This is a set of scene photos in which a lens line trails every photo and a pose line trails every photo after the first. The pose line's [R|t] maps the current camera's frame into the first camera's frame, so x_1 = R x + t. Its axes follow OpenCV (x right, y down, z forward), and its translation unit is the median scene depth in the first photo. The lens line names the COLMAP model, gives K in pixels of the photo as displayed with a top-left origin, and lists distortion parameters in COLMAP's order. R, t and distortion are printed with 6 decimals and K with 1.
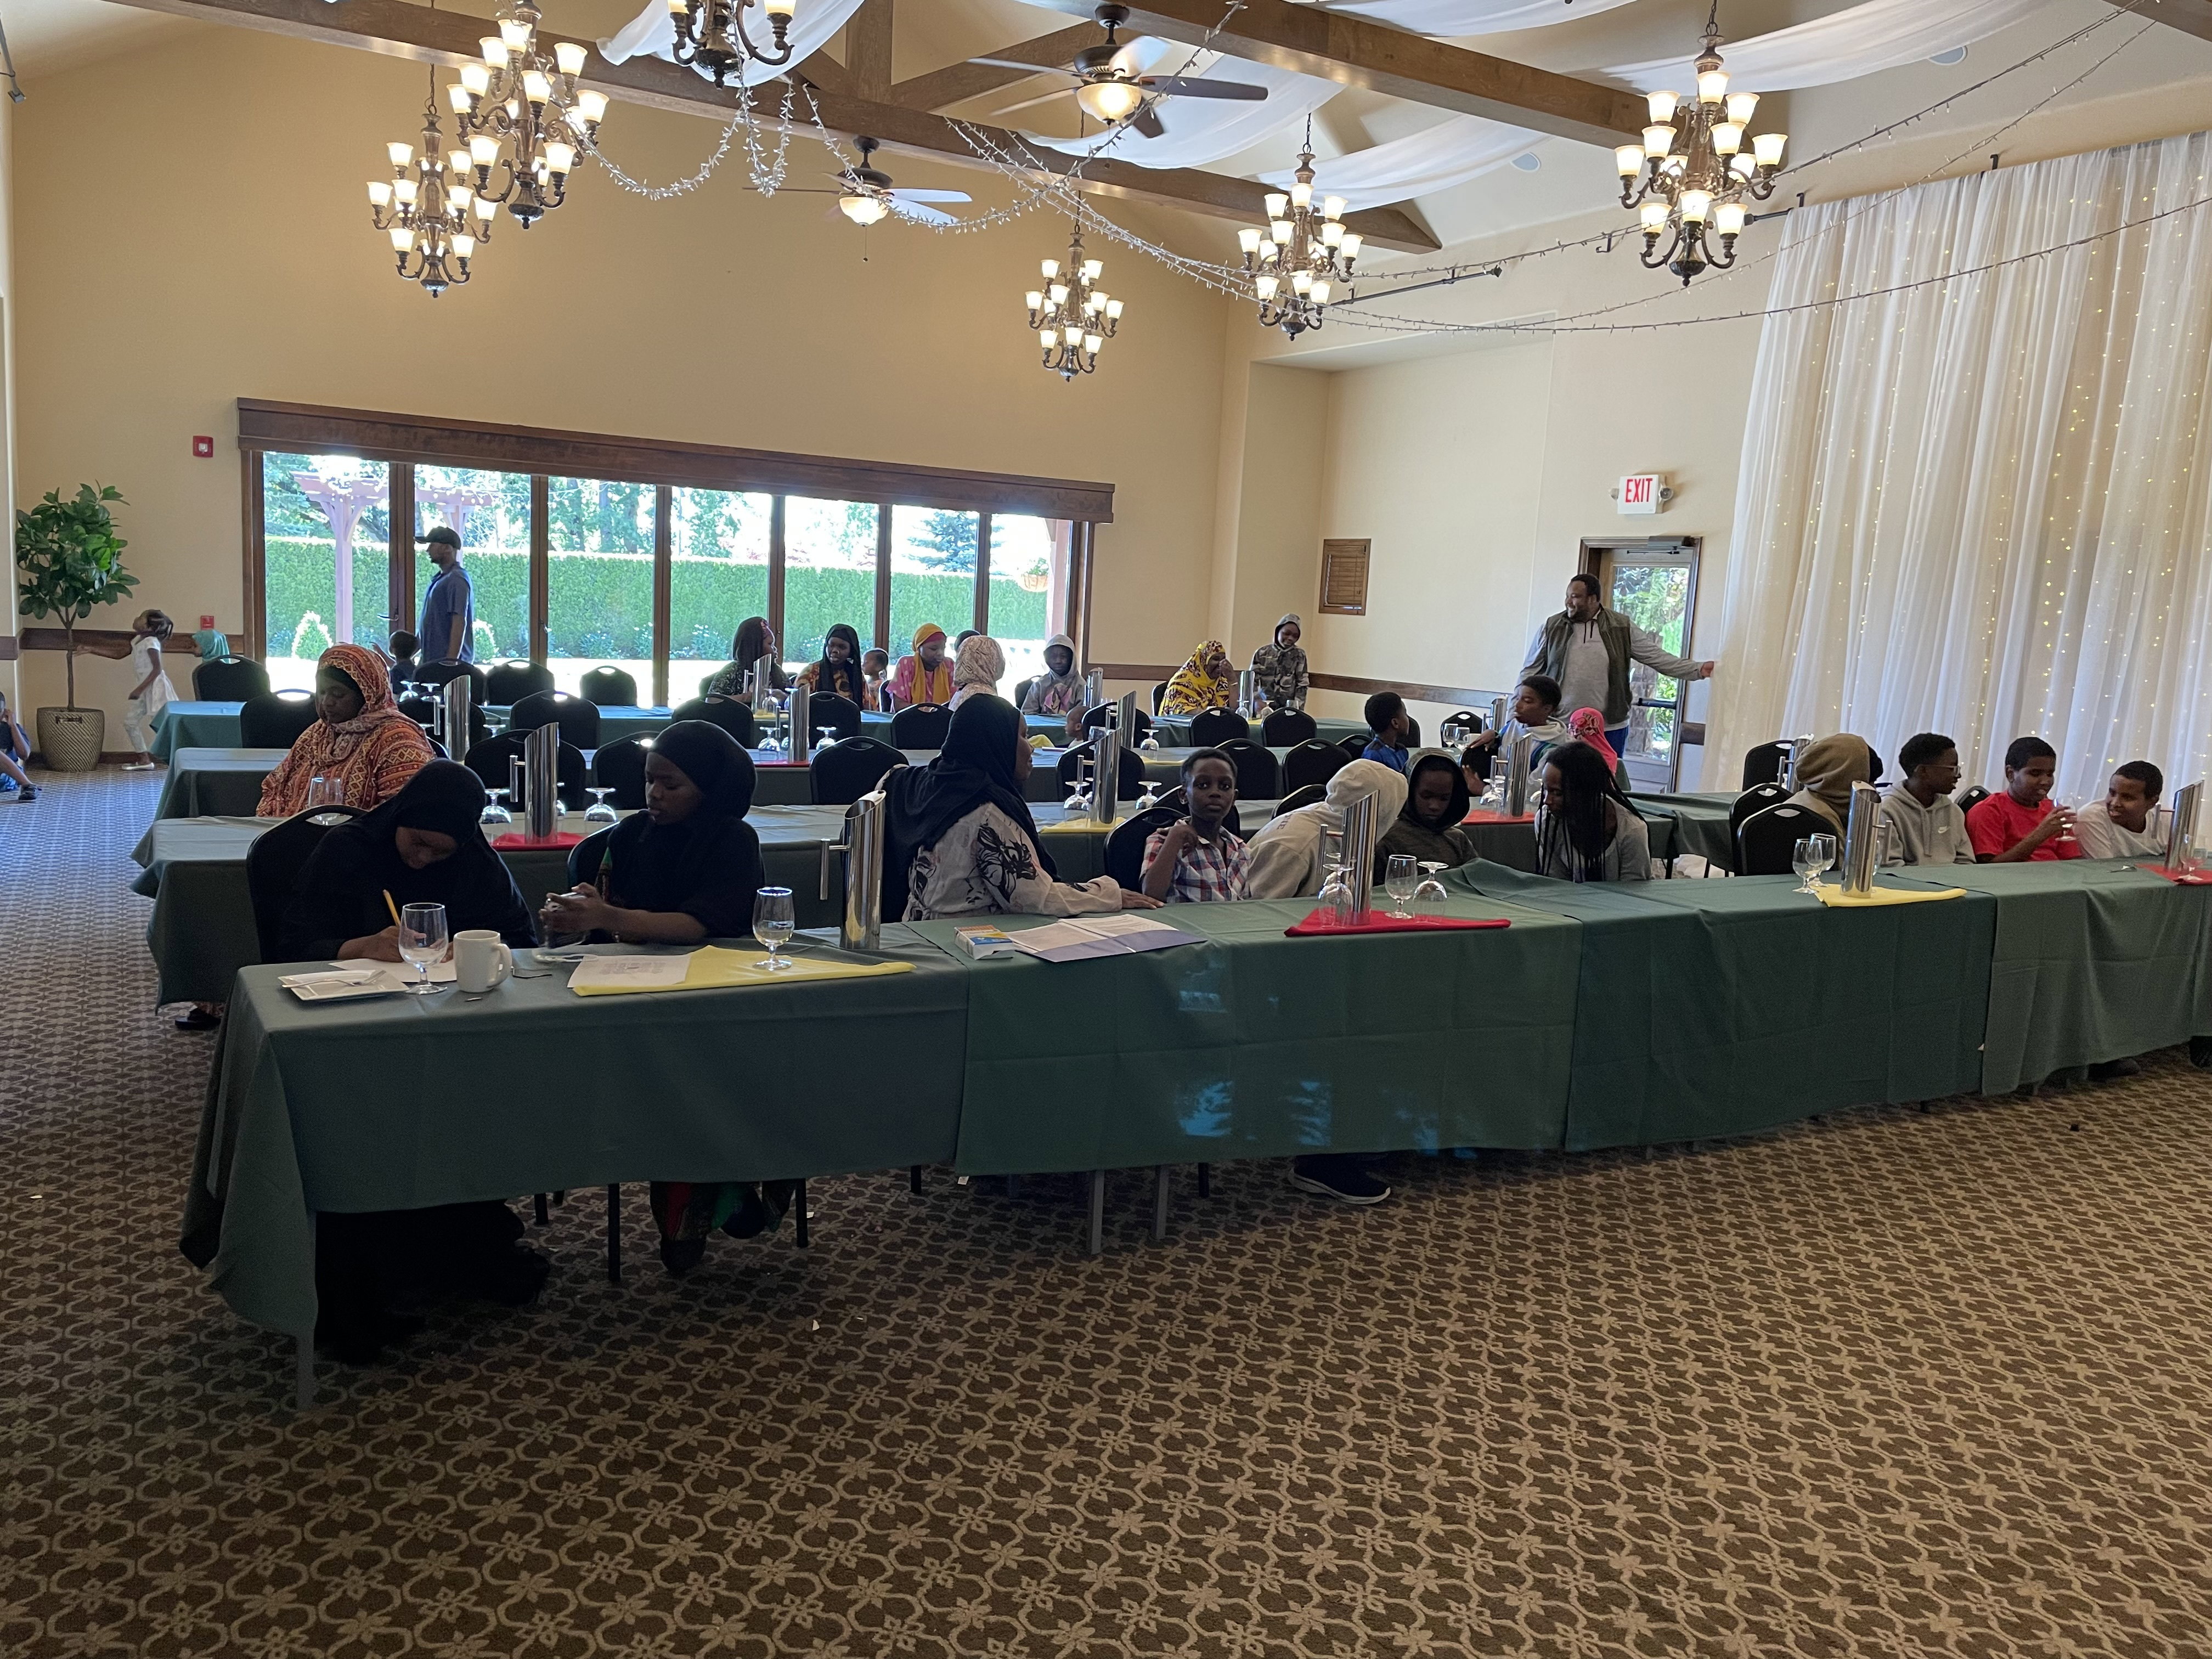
lens RADIAL K [[1661.2, 0, 1102.9], [0, 1661.2, 827.3], [0, 0, 1]] dist [0.030007, -0.013468]
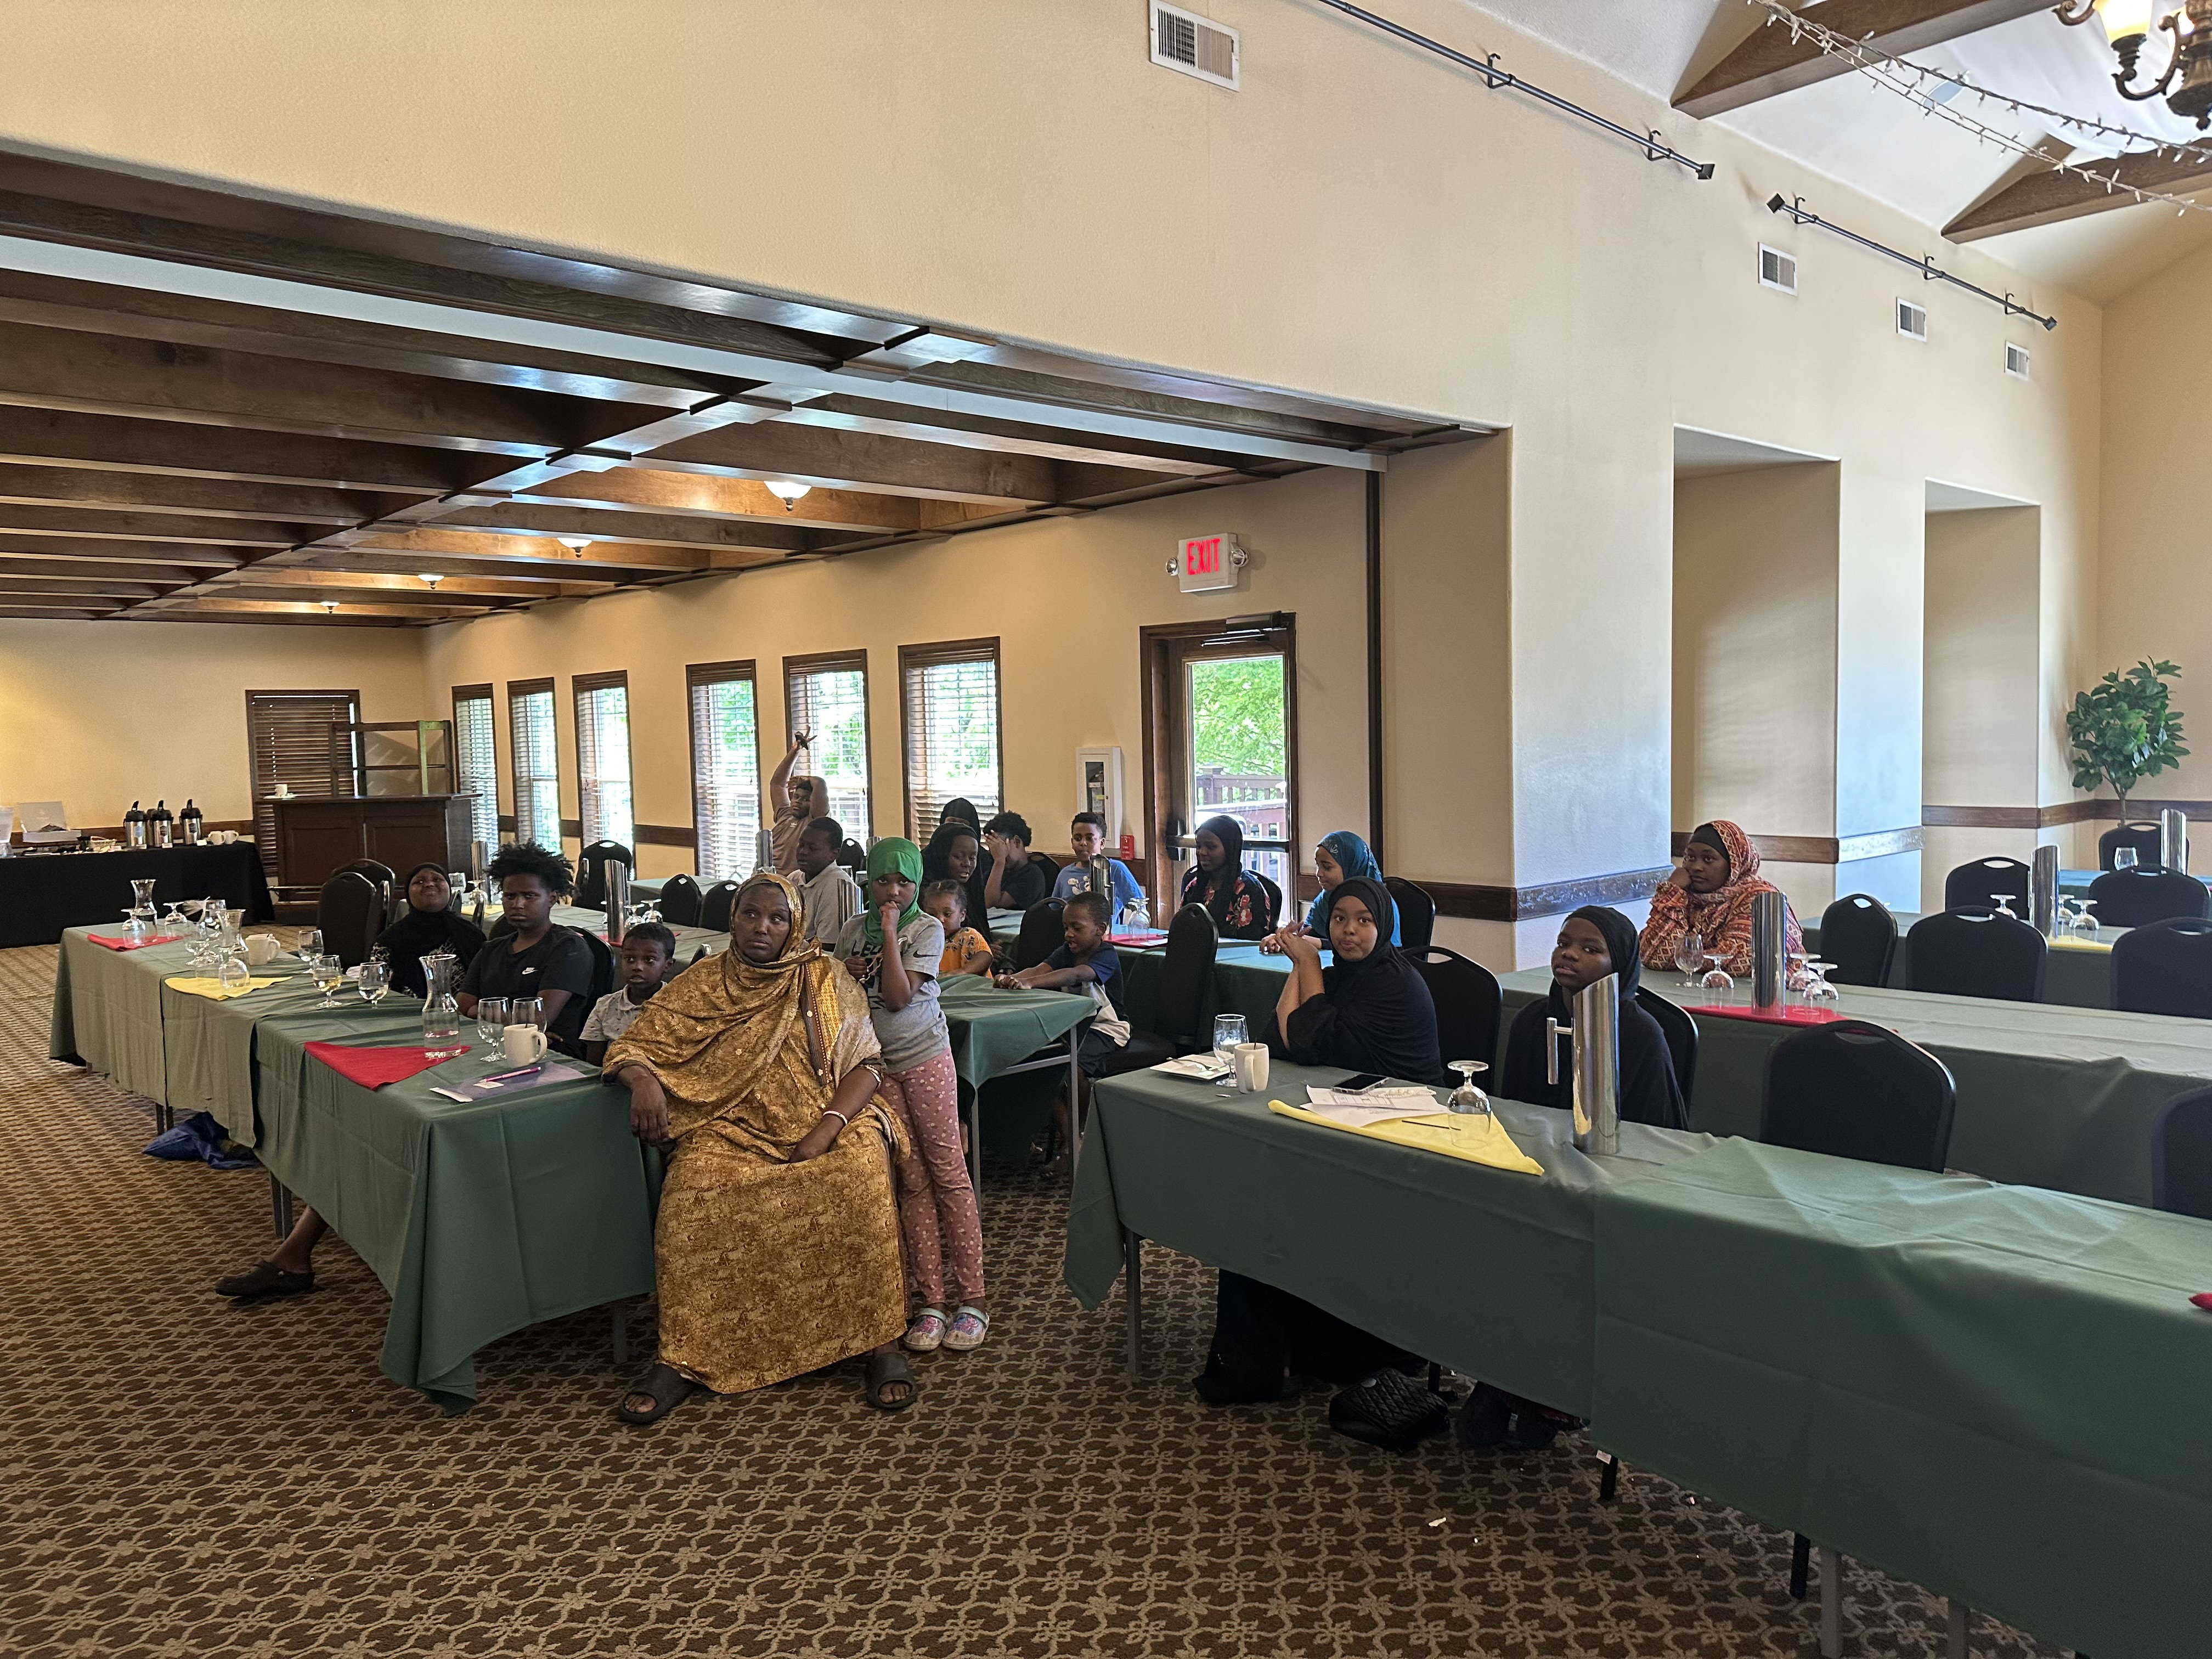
lens RADIAL K [[1546.5, 0, 1107.9], [0, 1546.5, 847.5], [0, 0, 1]] dist [0.028702, -0.025199]
pose [[0.187530, 0.007564, -0.982230, 0.225421], [-0.095934, 0.995331, -0.010651, -0.019007], [0.977563, 0.096227, 0.187380, 0.210013]]
